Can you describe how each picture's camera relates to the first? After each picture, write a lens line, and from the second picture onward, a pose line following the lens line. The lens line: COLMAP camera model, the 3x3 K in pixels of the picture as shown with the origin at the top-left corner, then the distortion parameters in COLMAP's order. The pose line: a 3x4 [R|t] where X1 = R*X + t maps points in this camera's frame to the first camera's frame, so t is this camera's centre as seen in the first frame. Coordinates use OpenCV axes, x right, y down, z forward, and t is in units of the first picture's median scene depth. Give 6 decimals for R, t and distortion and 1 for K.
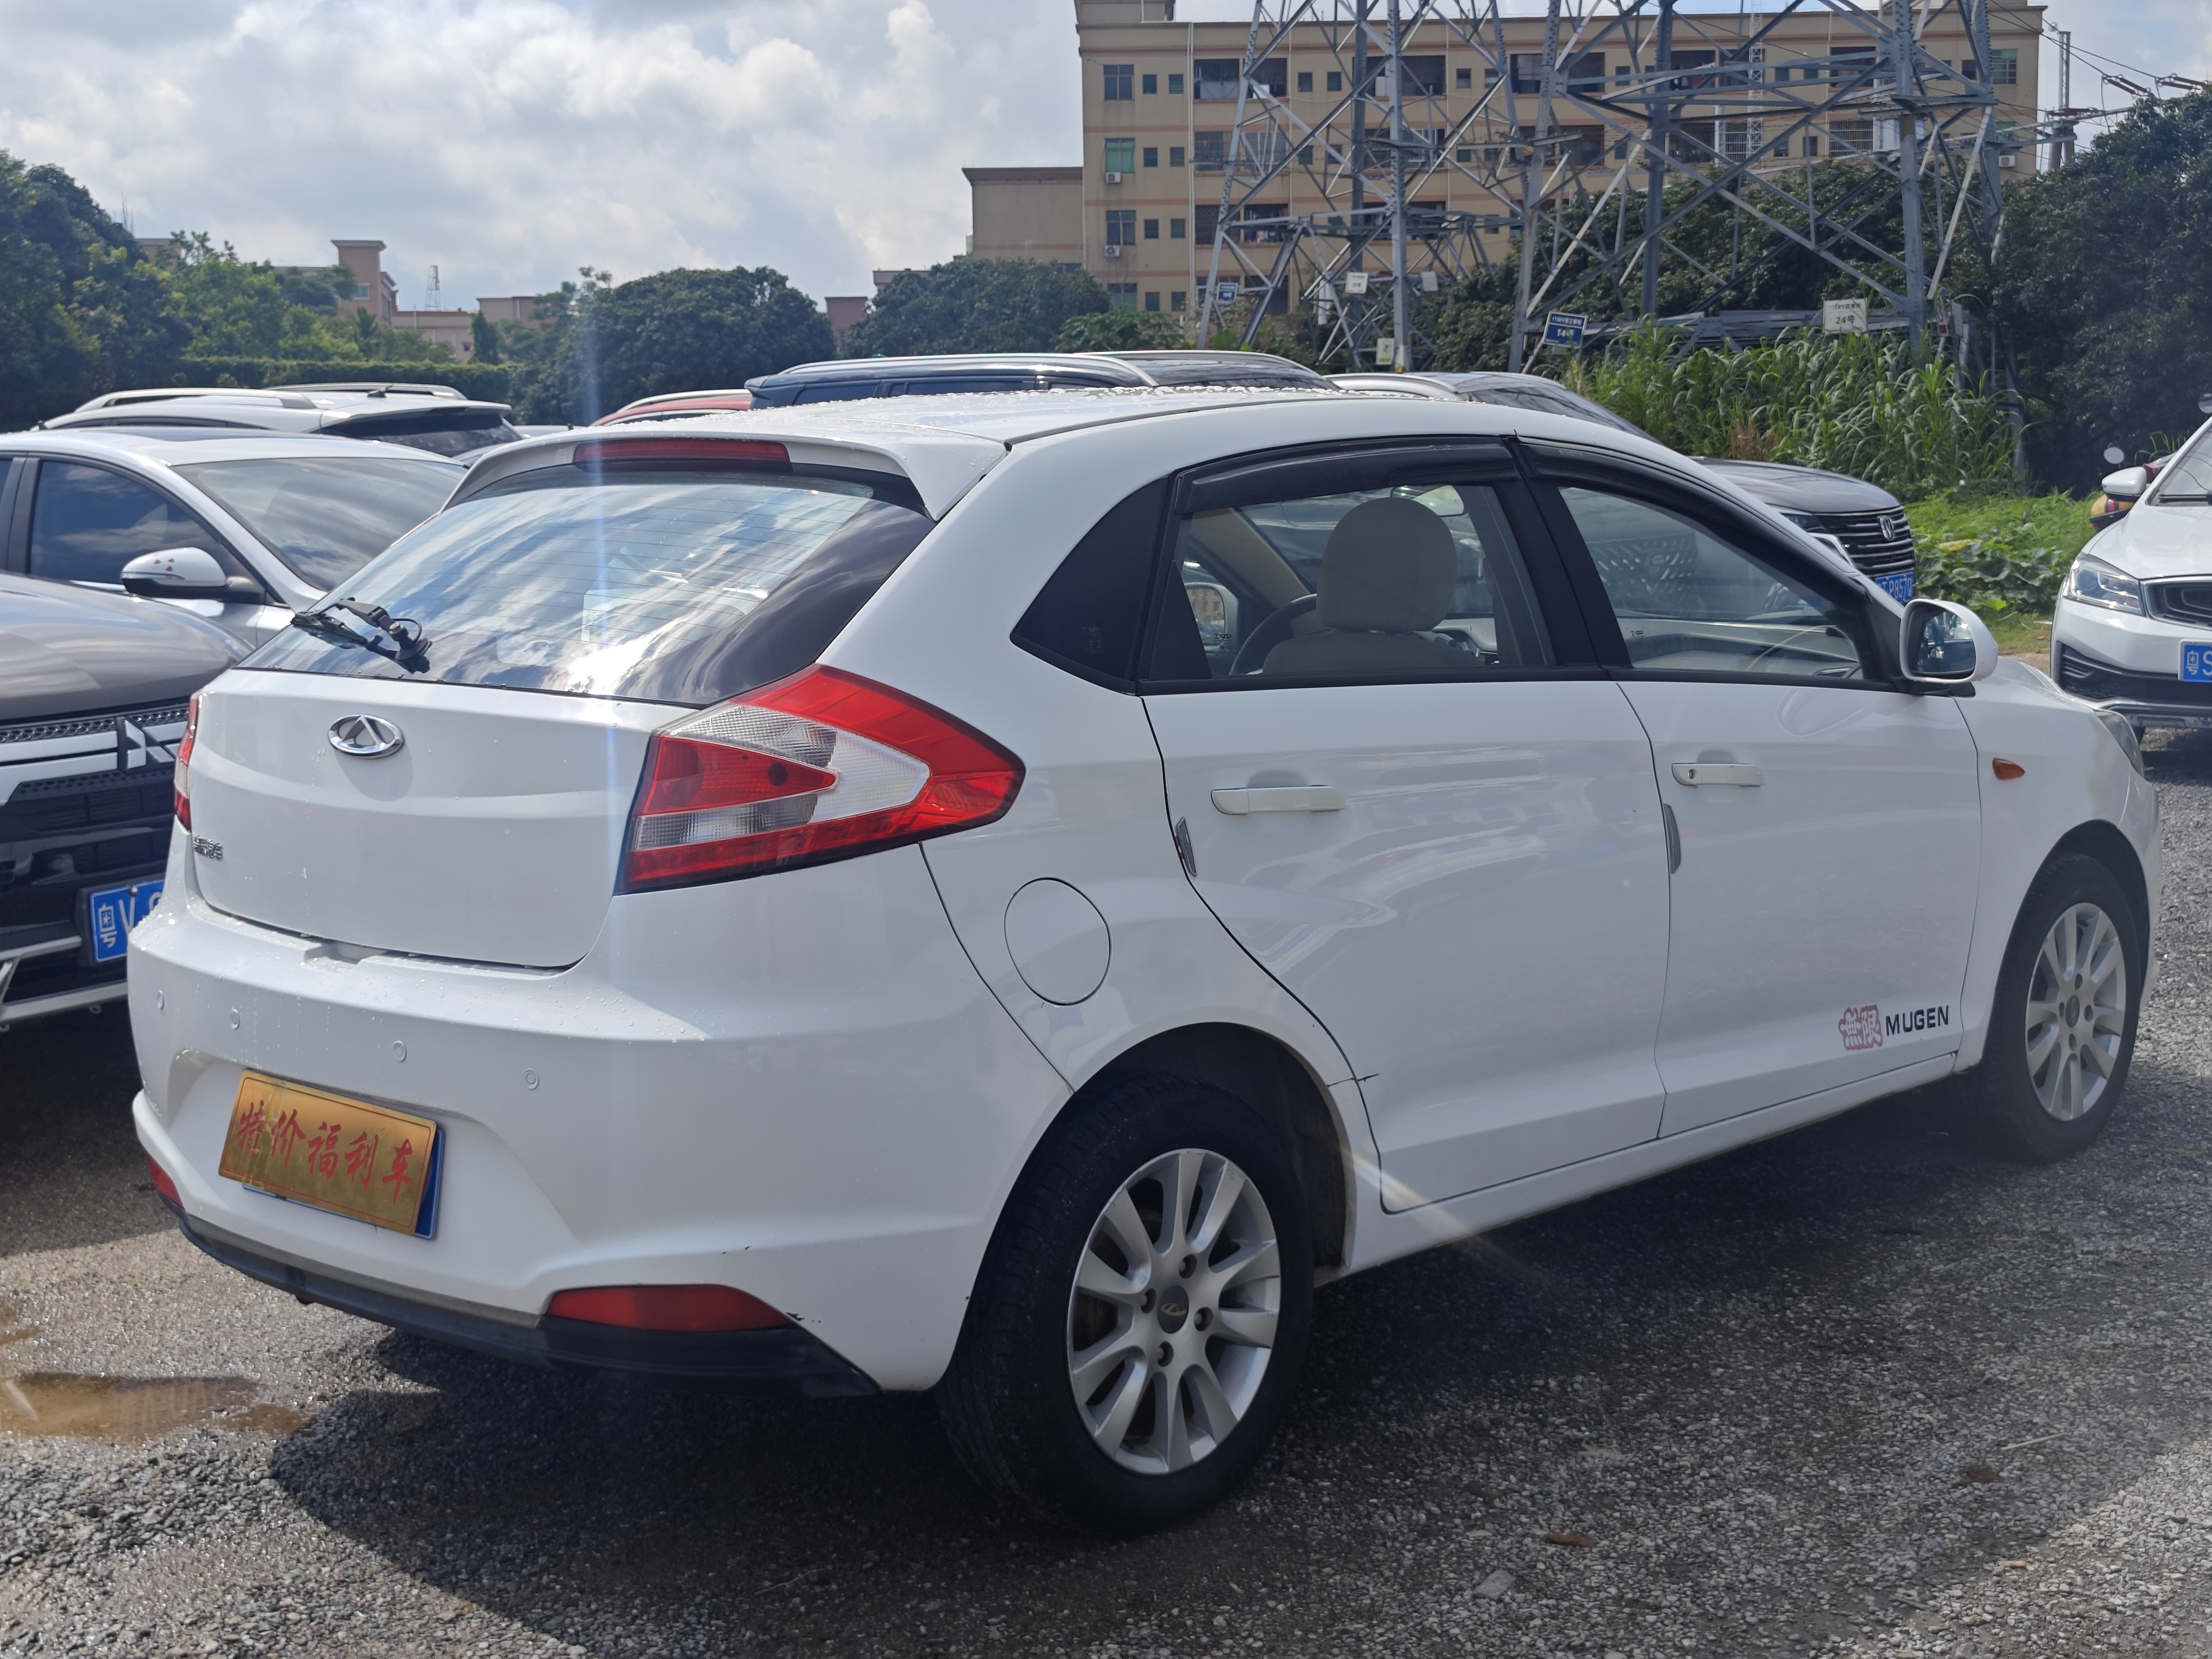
lens RADIAL K [[3063.6, 0, 1106.0], [0, 3063.6, 829.5], [0, 0, 1]] dist [0.077066, -0.029472]
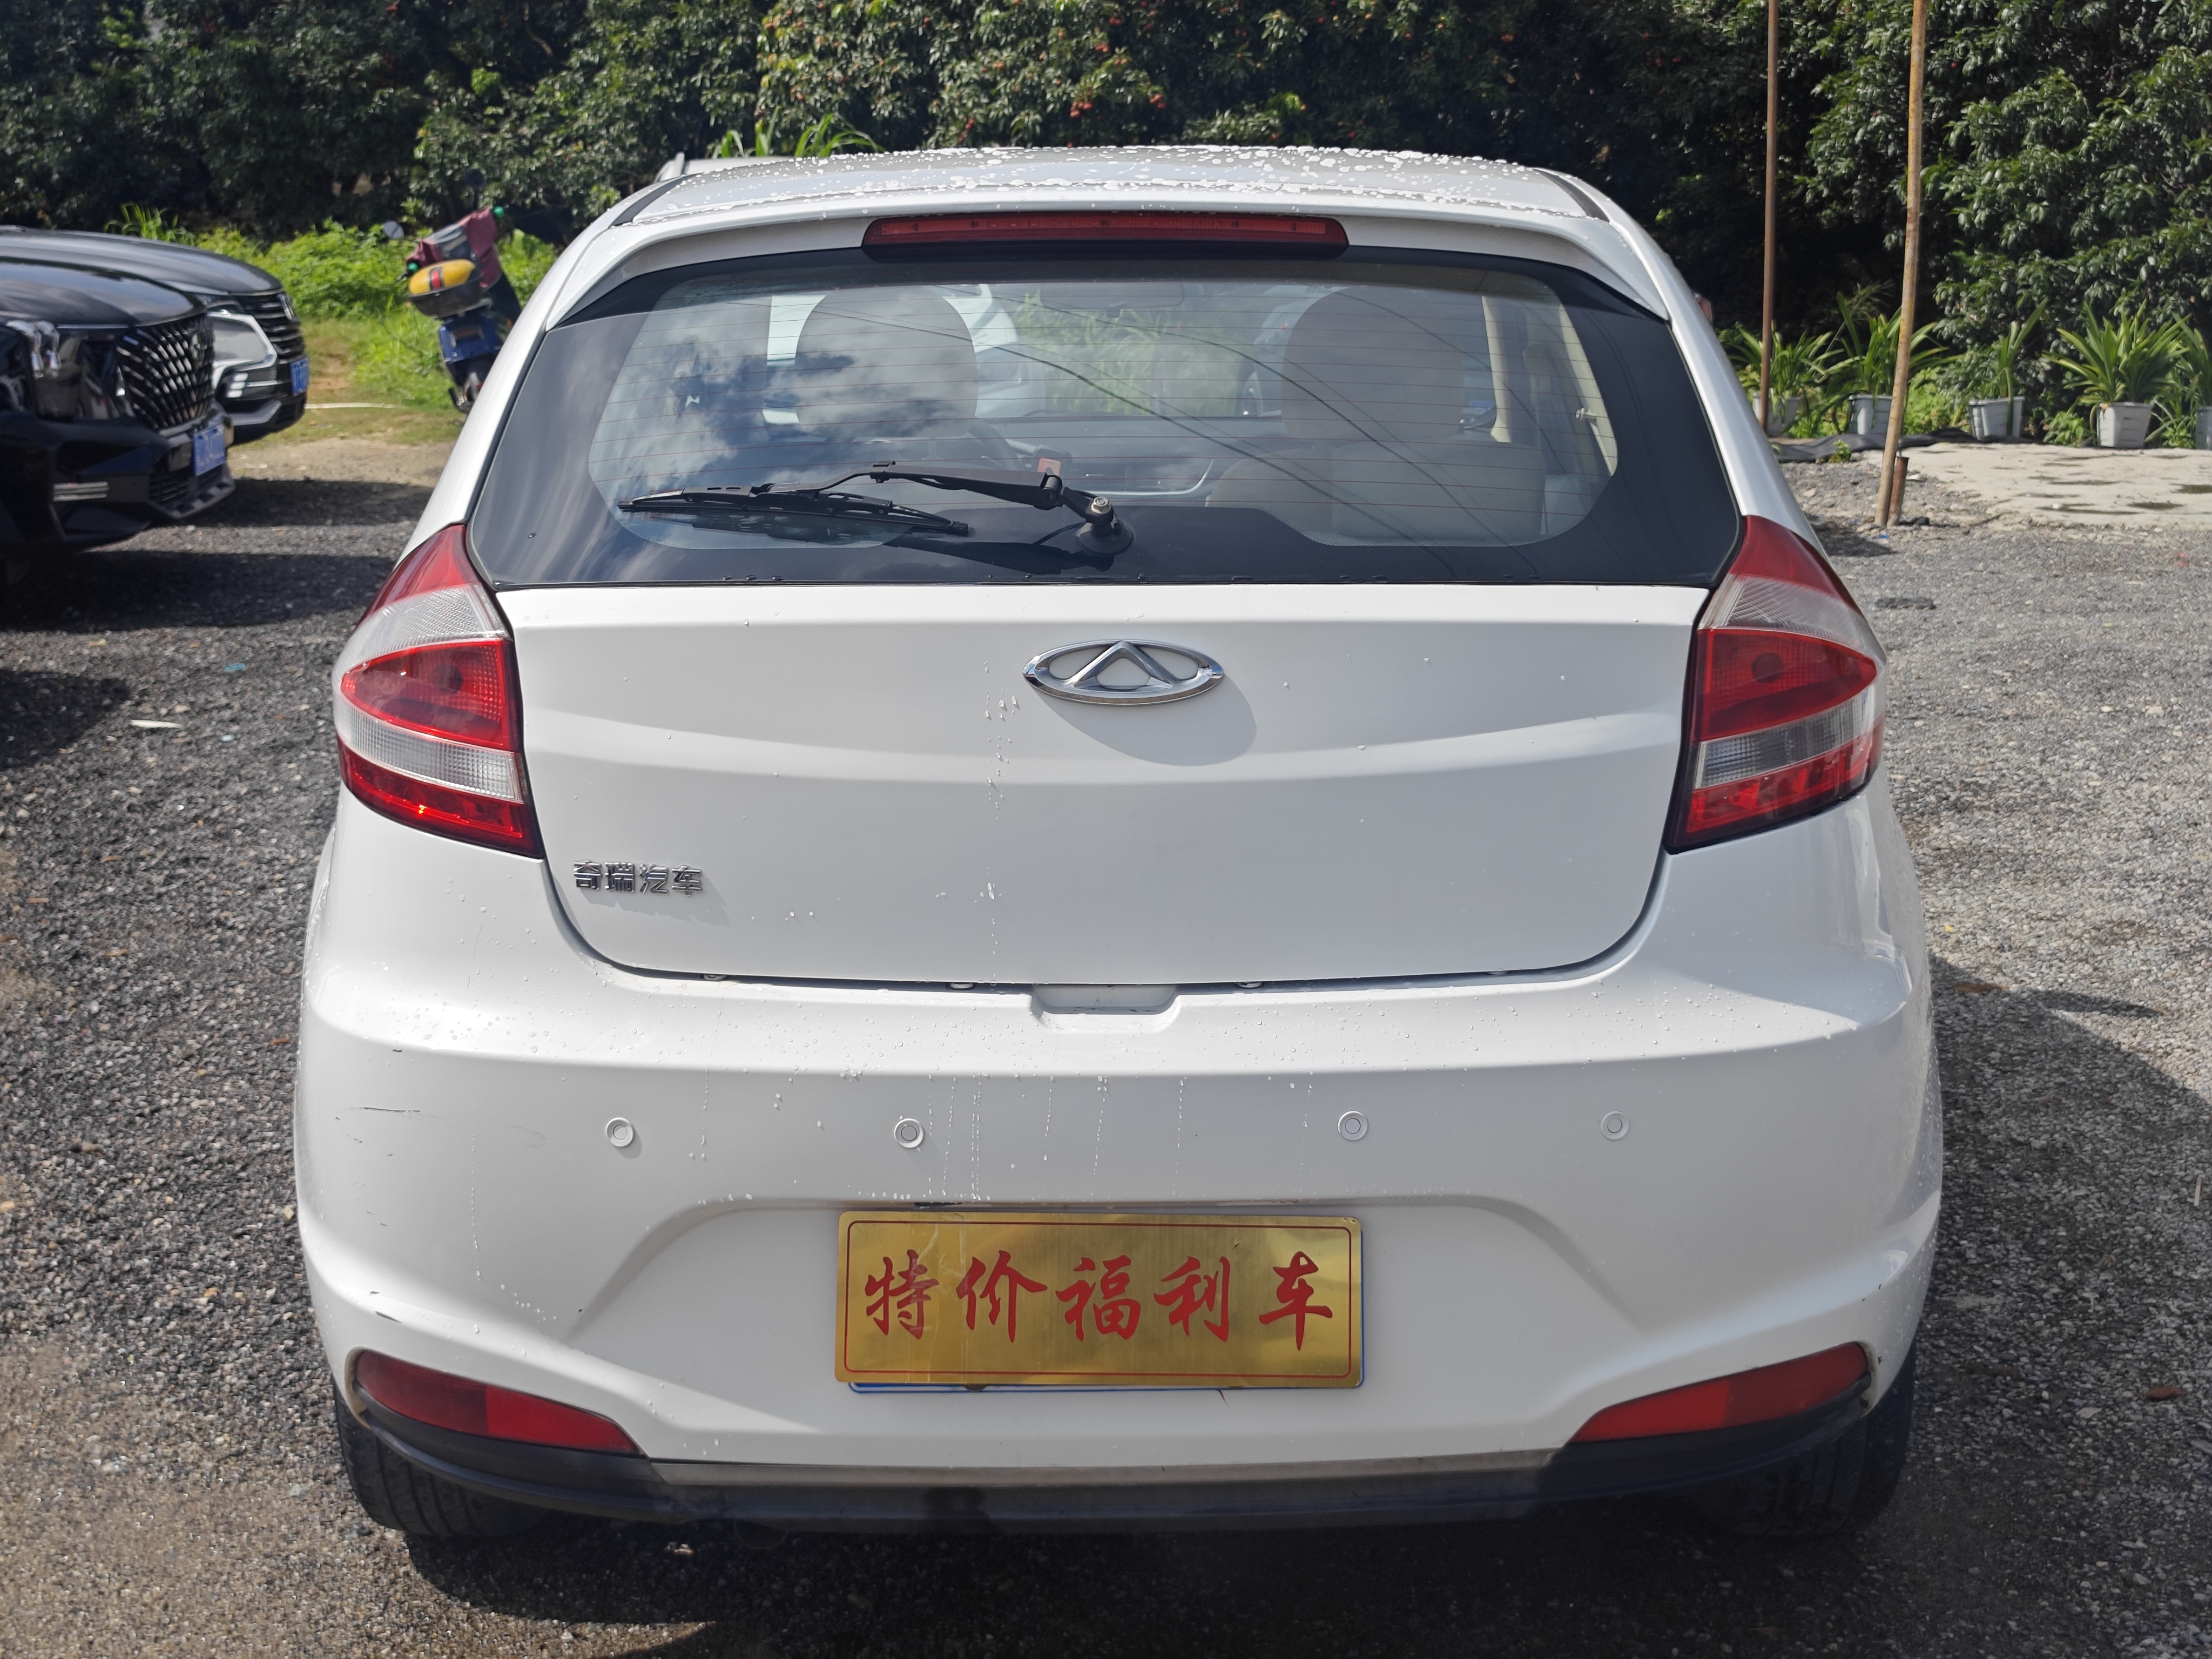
lens RADIAL K [[3063.6, 0, 1106.0], [0, 3063.6, 829.5], [0, 0, 1]] dist [0.077066, -0.029472]
pose [[0.723241, -0.130277, 0.678197, -0.108770], [0.081201, 0.991275, 0.103824, -0.010199], [-0.685805, -0.020020, 0.727510, 0.082575]]
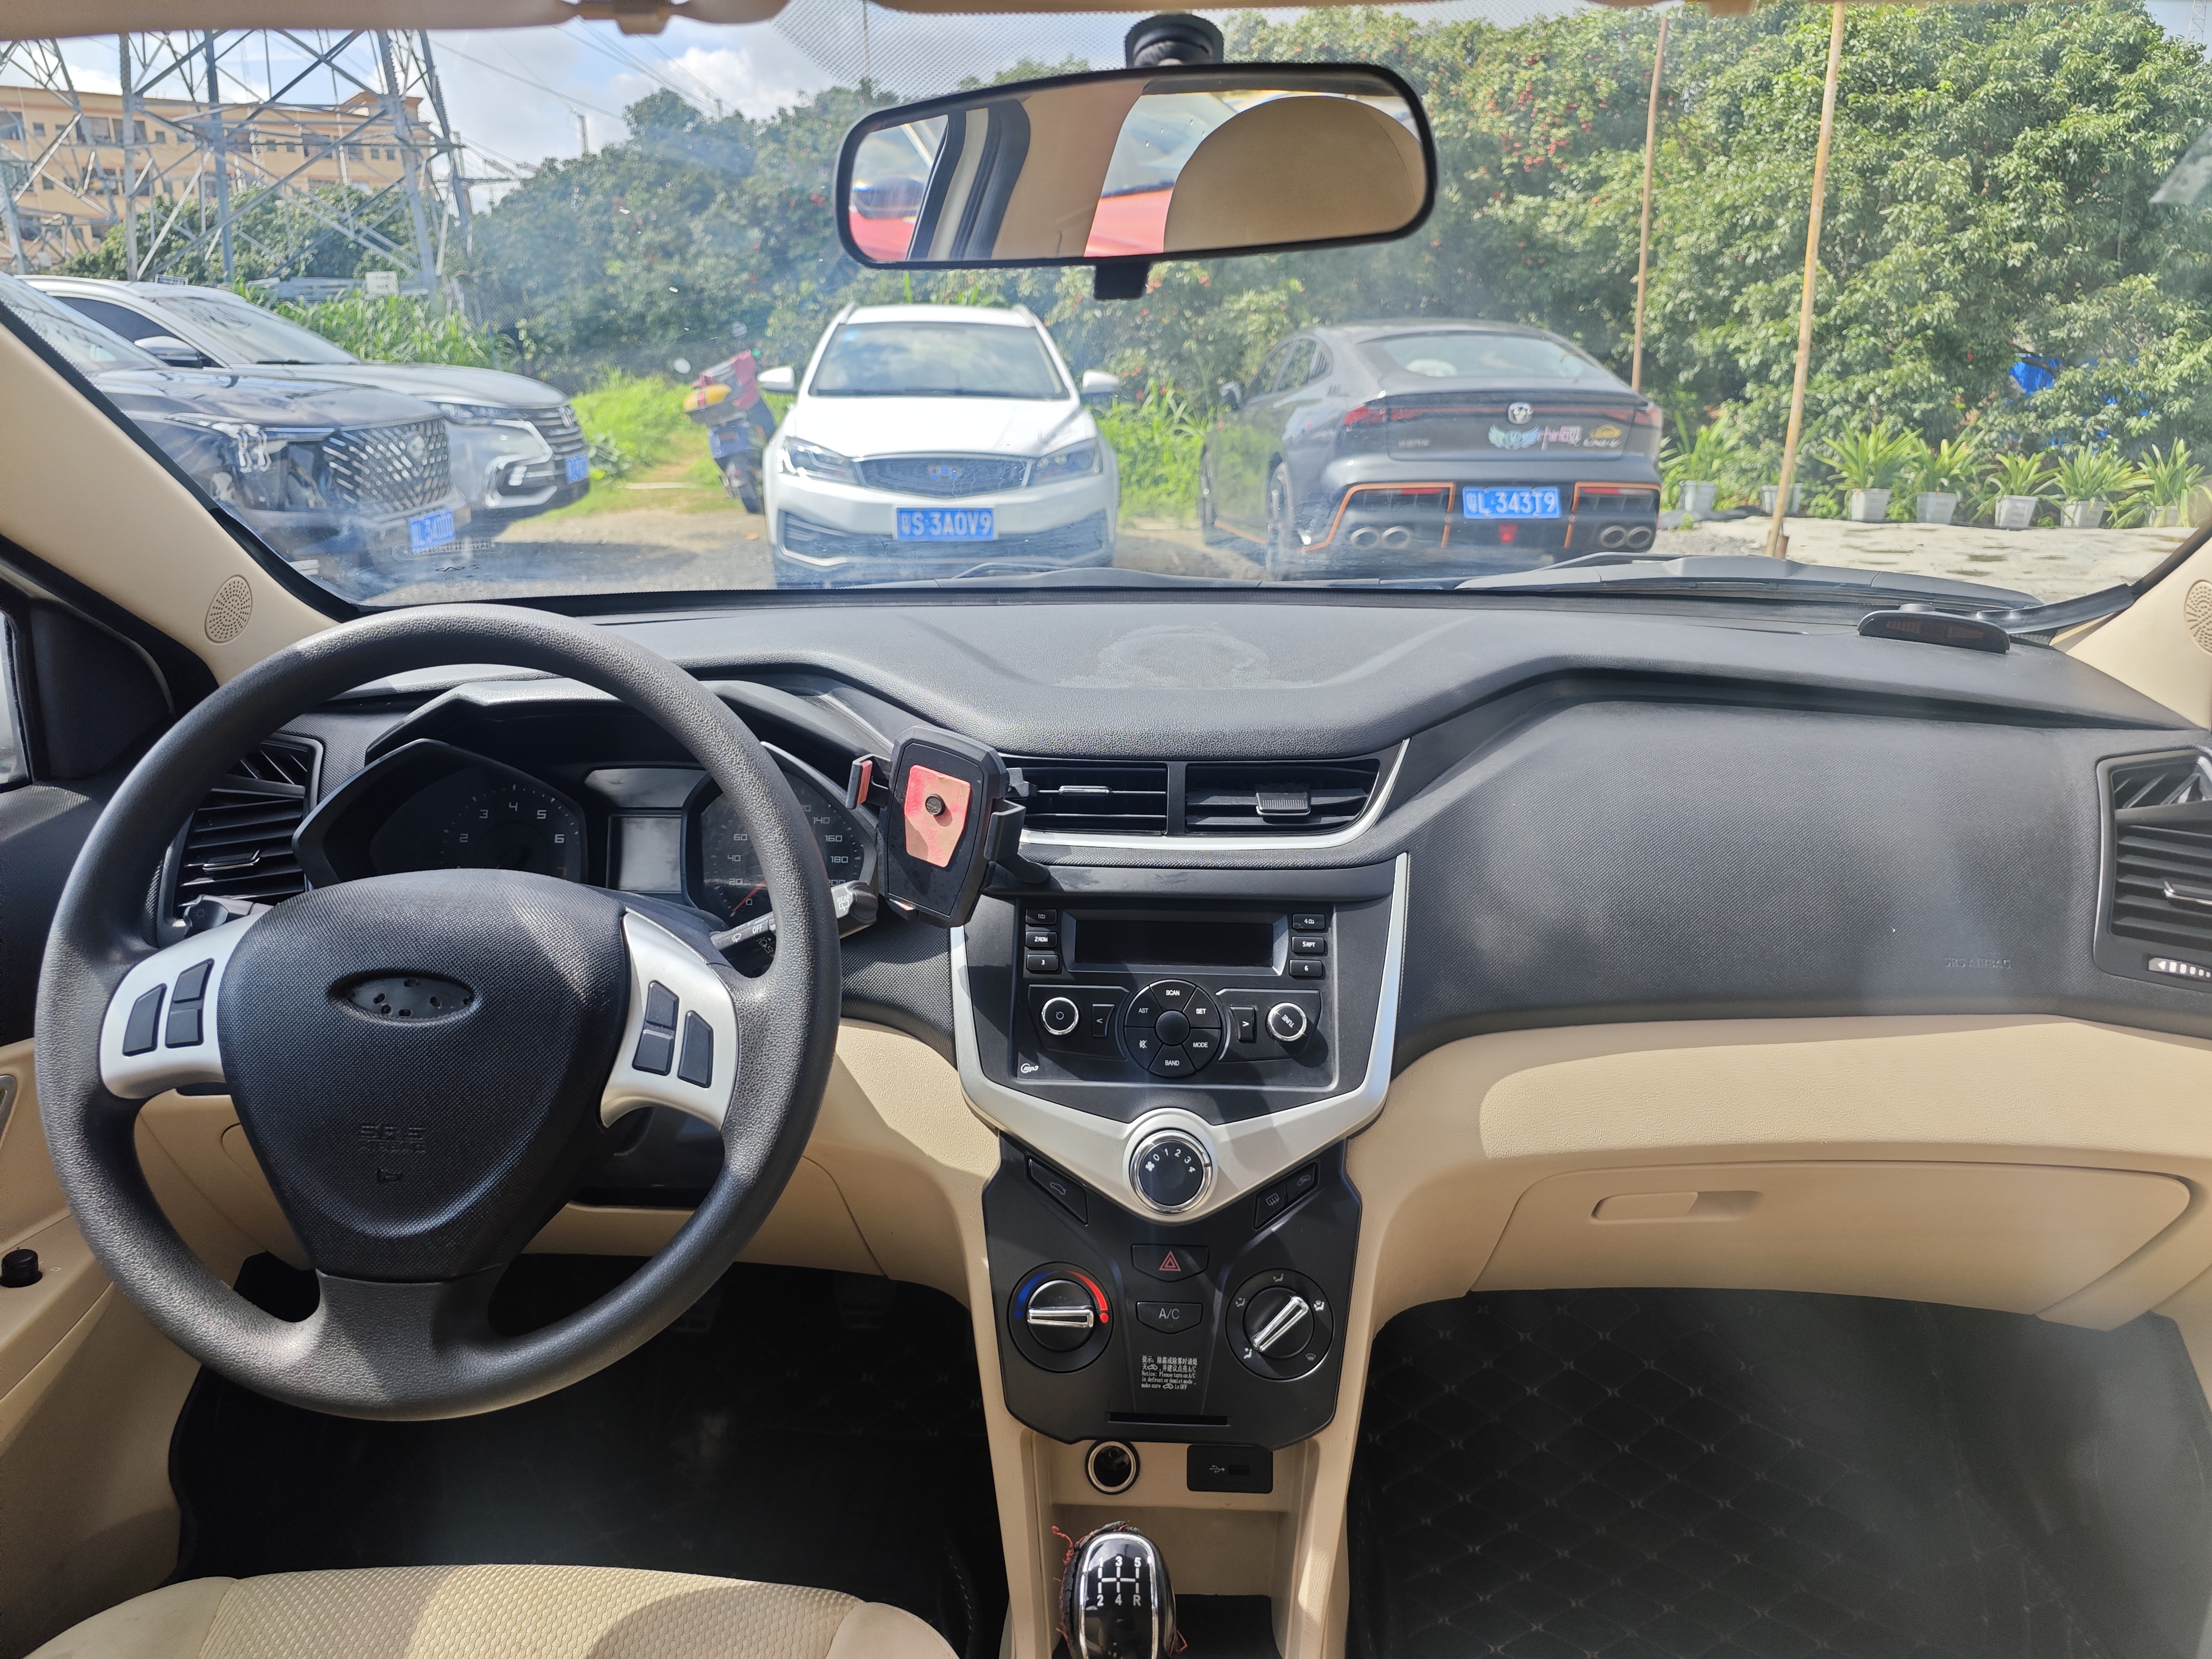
lens RADIAL K [[1468.4, 0, 1074.6], [0, 1468.4, 805.4], [0, 0, 1]] dist [0.015650, -0.030390]
pose [[0.767497, -0.173074, 0.617246, 0.007772], [0.076209, 0.980670, 0.180218, -0.018194], [-0.636506, -0.091277, 0.765851, 0.201936]]
